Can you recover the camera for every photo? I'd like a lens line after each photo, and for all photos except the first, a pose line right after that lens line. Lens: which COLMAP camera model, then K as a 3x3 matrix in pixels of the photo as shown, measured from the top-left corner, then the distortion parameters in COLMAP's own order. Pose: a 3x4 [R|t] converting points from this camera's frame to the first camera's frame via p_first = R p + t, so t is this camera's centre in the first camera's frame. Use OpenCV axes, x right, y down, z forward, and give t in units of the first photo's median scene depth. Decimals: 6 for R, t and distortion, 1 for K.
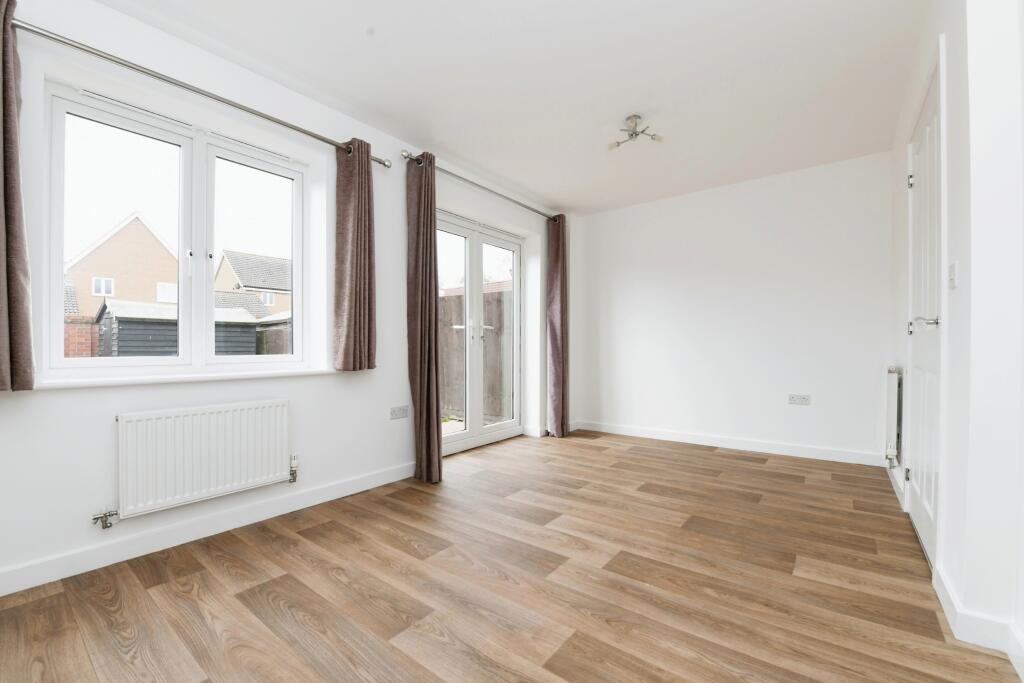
lens RADIAL K [[436.4, 0, 490.3], [0, 436.4, 337.5], [0, 0, 1]] dist [-0.016847, -0.000358]
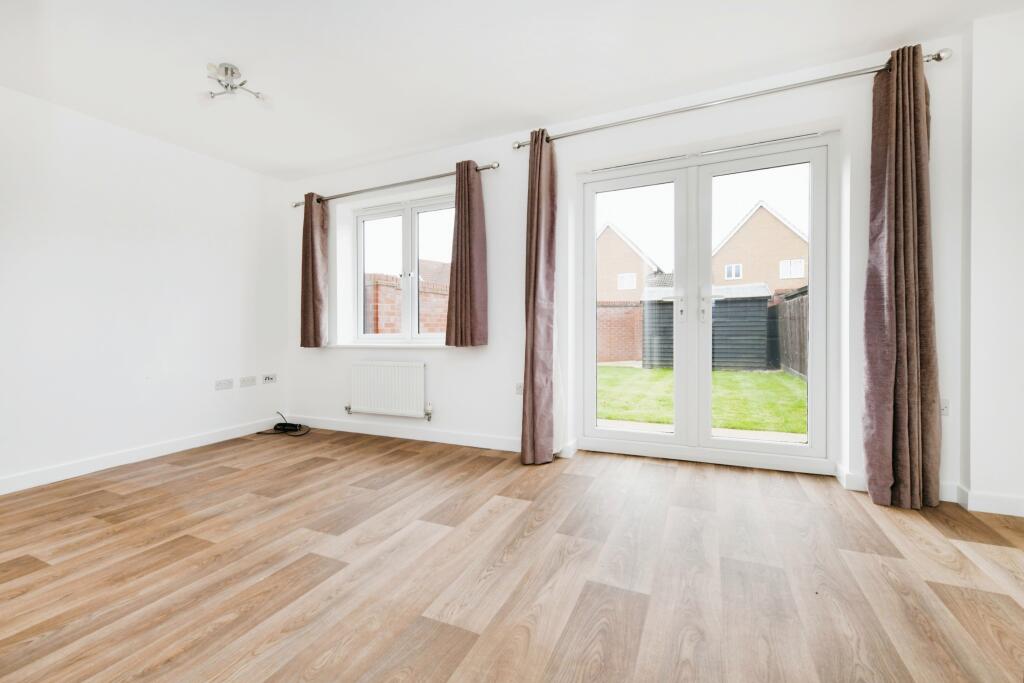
lens RADIAL K [[427.9, 0, 511.9], [0, 427.9, 304.3], [0, 0, 1]] dist [0.000834, 0.000224]
pose [[0.257454, -0.049452, -0.965024, 1.241345], [0.036115, 0.998484, -0.041531, 0.015602], [0.965615, -0.024159, 0.258850, 1.102158]]
